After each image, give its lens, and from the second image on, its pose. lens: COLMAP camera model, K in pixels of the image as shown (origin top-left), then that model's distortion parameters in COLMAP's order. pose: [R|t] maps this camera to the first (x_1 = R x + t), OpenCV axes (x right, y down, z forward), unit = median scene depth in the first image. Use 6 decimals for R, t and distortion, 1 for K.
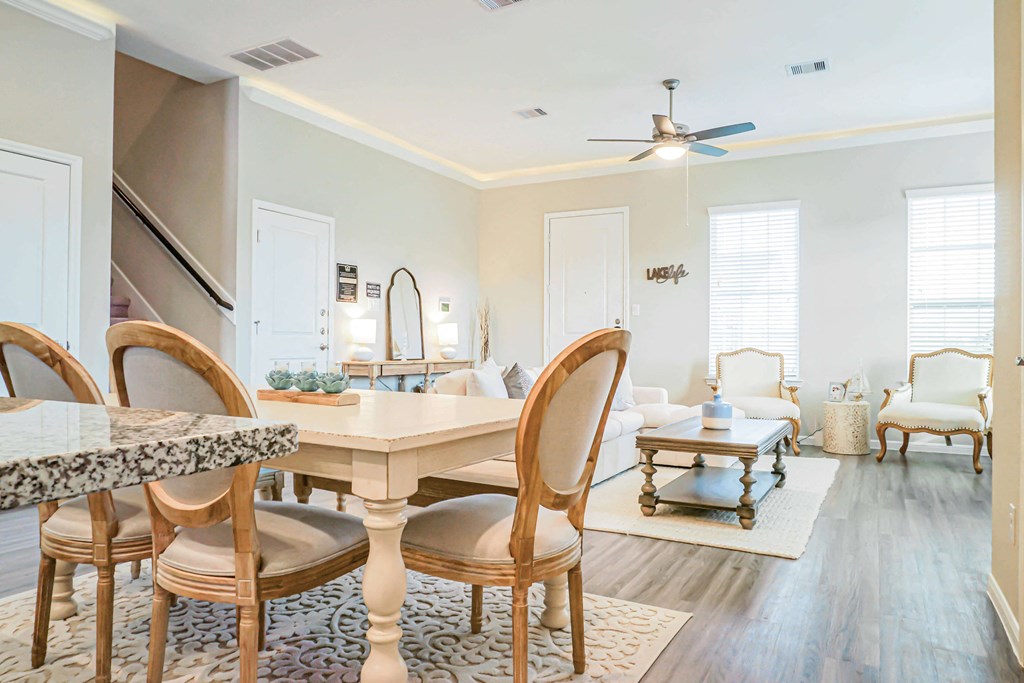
lens RADIAL K [[677.6, 0, 512.4], [0, 677.6, 342.0], [0, 0, 1]] dist [-0.000387, -0.000327]
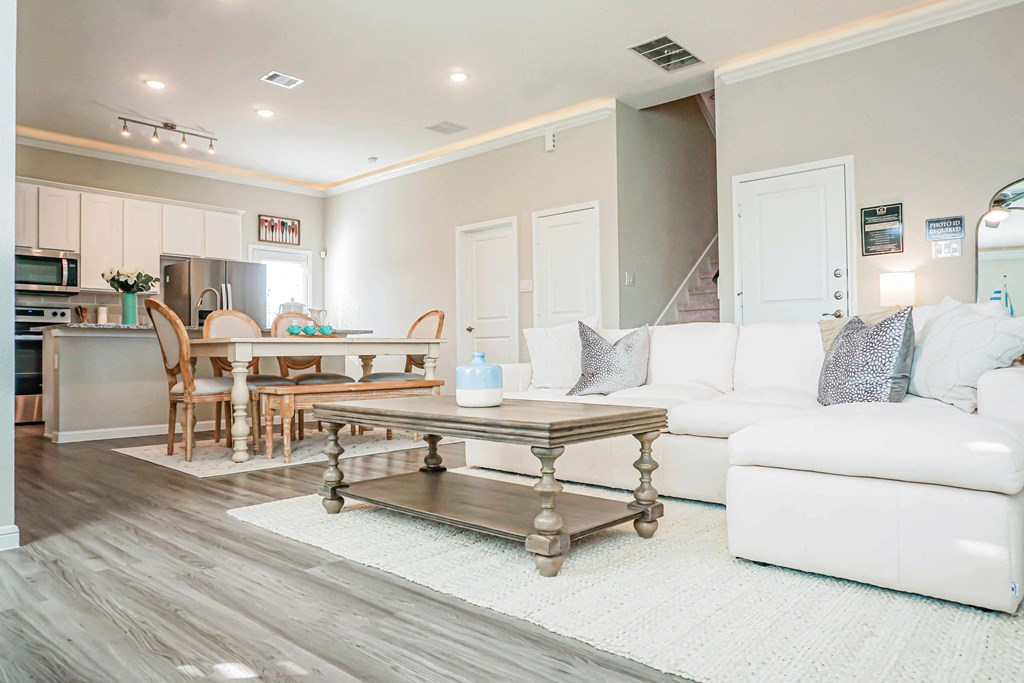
lens RADIAL K [[684.2, 0, 516.0], [0, 684.2, 341.1], [0, 0, 1]] dist [-0.043959, 0.005525]
pose [[-0.231305, -0.017128, -0.972731, 0.601340], [0.014123, 0.999681, -0.020961, 0.050298], [0.972779, -0.018587, -0.230989, 0.782485]]
